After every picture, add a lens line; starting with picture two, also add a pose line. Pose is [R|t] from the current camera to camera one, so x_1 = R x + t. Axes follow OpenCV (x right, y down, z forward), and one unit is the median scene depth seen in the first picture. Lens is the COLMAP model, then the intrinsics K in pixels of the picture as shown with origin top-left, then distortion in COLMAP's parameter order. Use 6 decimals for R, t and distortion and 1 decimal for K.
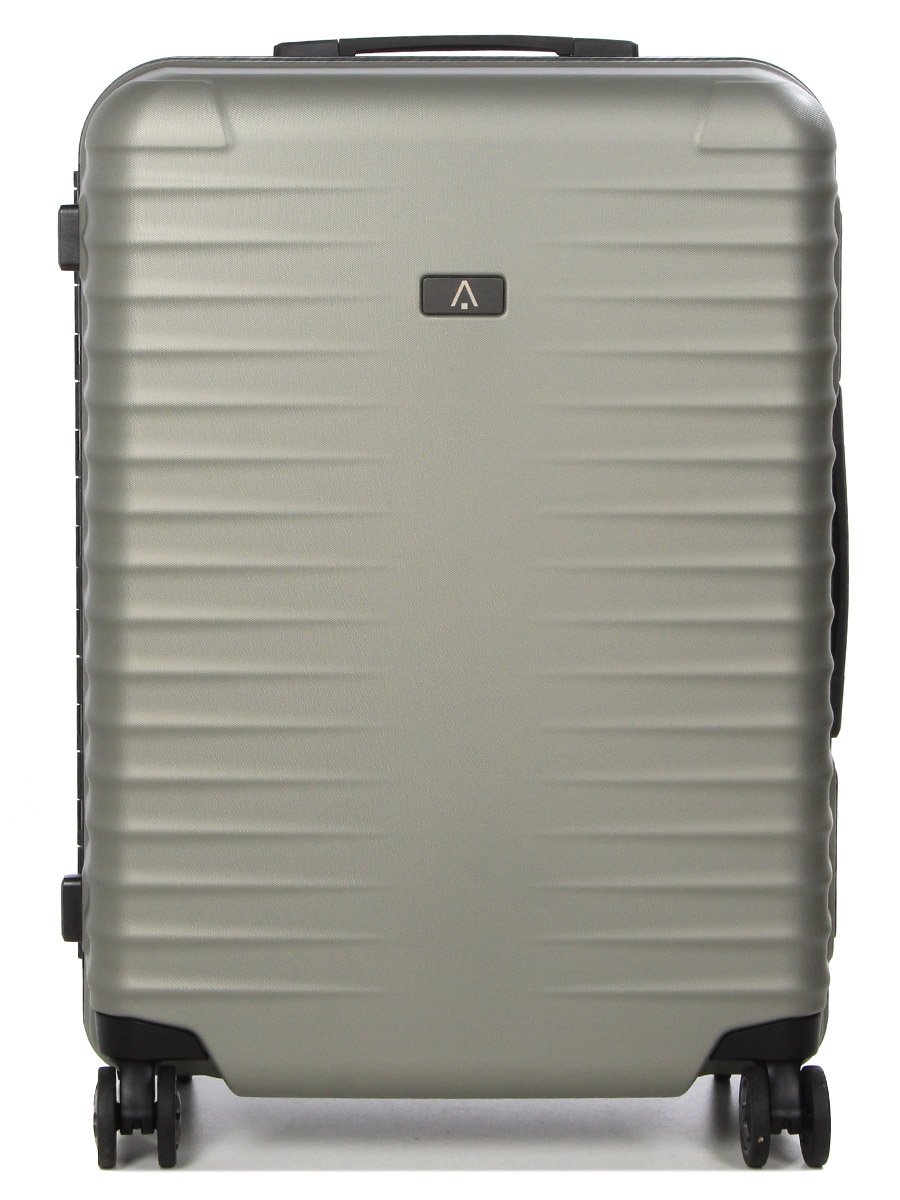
lens RADIAL K [[4531.5, 0, 450.0], [0, 4531.5, 598.9], [0, 0, 1]] dist [-0.240833, 0.000000]
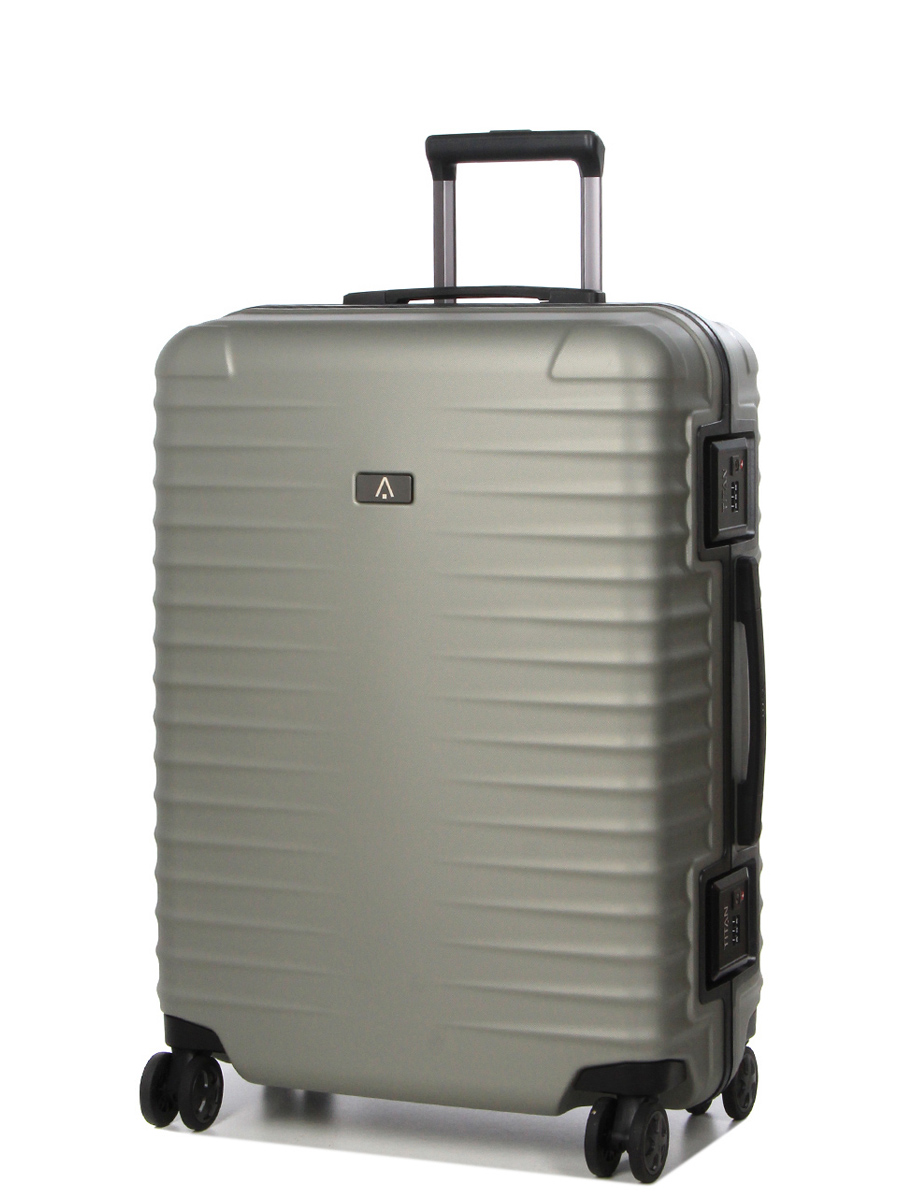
lens RADIAL K [[4531.5, 0, 450.0], [0, 4531.5, 600.6], [0, 0, 1]] dist [-0.240833, 0.000000]
pose [[0.839105, 0.033191, -0.542956, 0.719283], [-0.049729, 0.998638, -0.015806, -0.014113], [0.541692, 0.040263, 0.839612, -0.095089]]
